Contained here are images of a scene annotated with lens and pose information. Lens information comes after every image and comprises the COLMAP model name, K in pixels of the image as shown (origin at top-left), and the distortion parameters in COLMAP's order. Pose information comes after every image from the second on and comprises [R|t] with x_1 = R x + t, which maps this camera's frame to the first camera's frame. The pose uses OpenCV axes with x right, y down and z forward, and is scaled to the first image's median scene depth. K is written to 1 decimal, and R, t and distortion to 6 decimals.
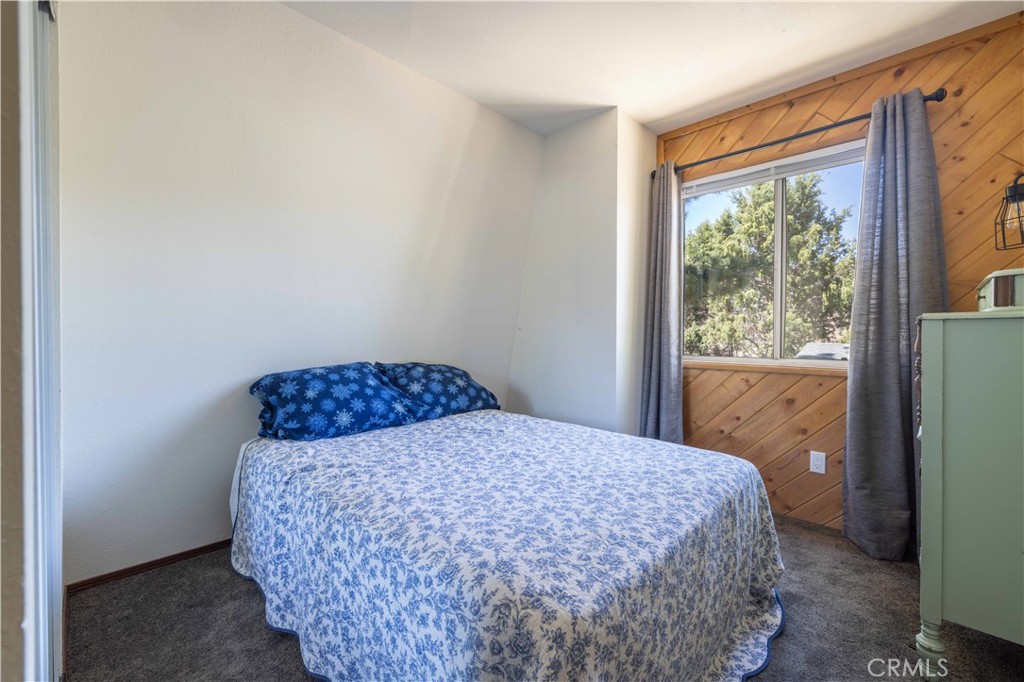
lens RADIAL K [[428.6, 0, 512.0], [0, 428.6, 337.8], [0, 0, 1]] dist [0.001357, -0.000635]
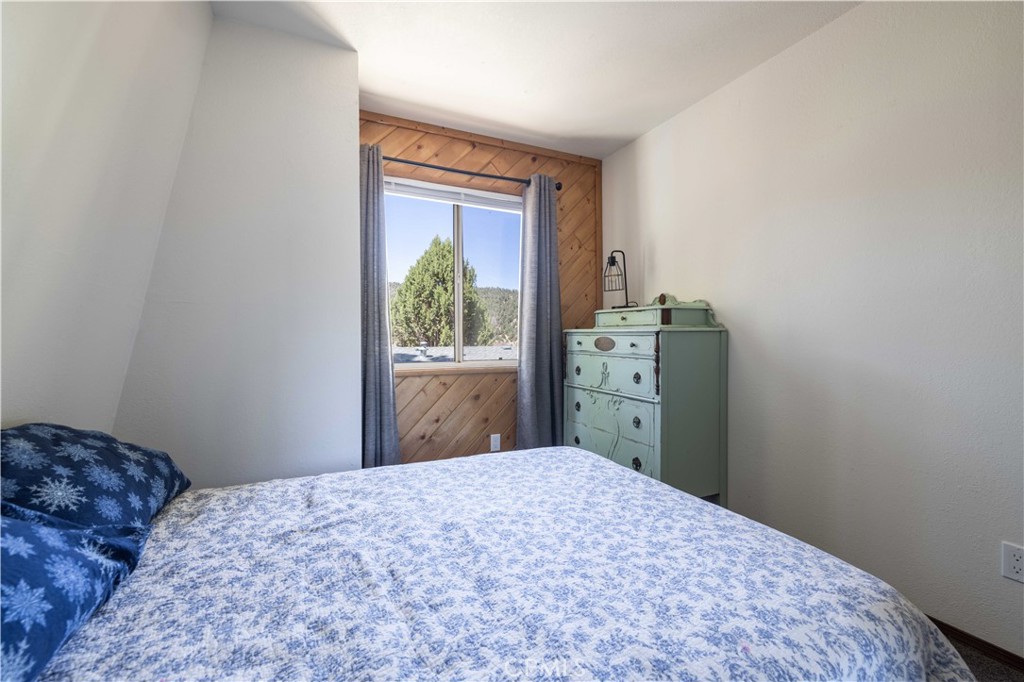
lens RADIAL K [[428.6, 0, 512.5], [0, 428.6, 338.5], [0, 0, 1]] dist [0.001357, -0.000635]
pose [[0.346710, -0.004156, 0.937963, -0.437058], [0.012219, 0.999925, -0.000087, -0.011536], [-0.937893, 0.011491, 0.346735, 0.515440]]
